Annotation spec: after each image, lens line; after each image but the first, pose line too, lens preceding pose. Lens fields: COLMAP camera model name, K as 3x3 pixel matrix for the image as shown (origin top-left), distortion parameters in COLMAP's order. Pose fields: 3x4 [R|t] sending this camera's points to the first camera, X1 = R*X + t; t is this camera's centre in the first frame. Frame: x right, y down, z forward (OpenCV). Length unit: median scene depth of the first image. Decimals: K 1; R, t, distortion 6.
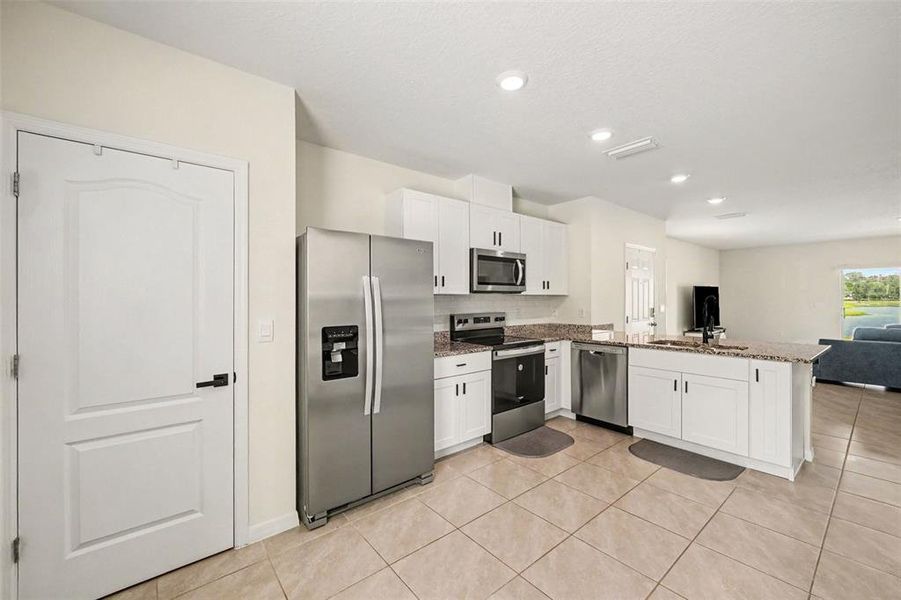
lens RADIAL K [[361.2, 0, 445.5], [0, 361.2, 301.6], [0, 0, 1]] dist [-0.003689, -0.000130]
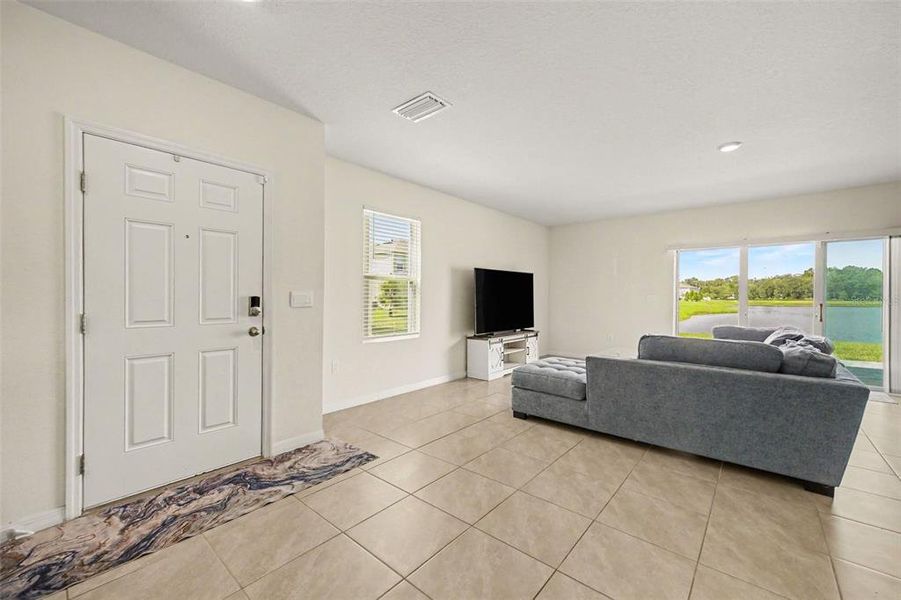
lens RADIAL K [[364.2, 0, 455.9], [0, 364.2, 300.1], [0, 0, 1]] dist [-0.012200, 0.000030]
pose [[0.982839, 0.006342, 0.184357, 0.516939], [-0.006782, 0.999975, 0.001757, 0.012998], [-0.184342, -0.002977, 0.982858, 0.345722]]
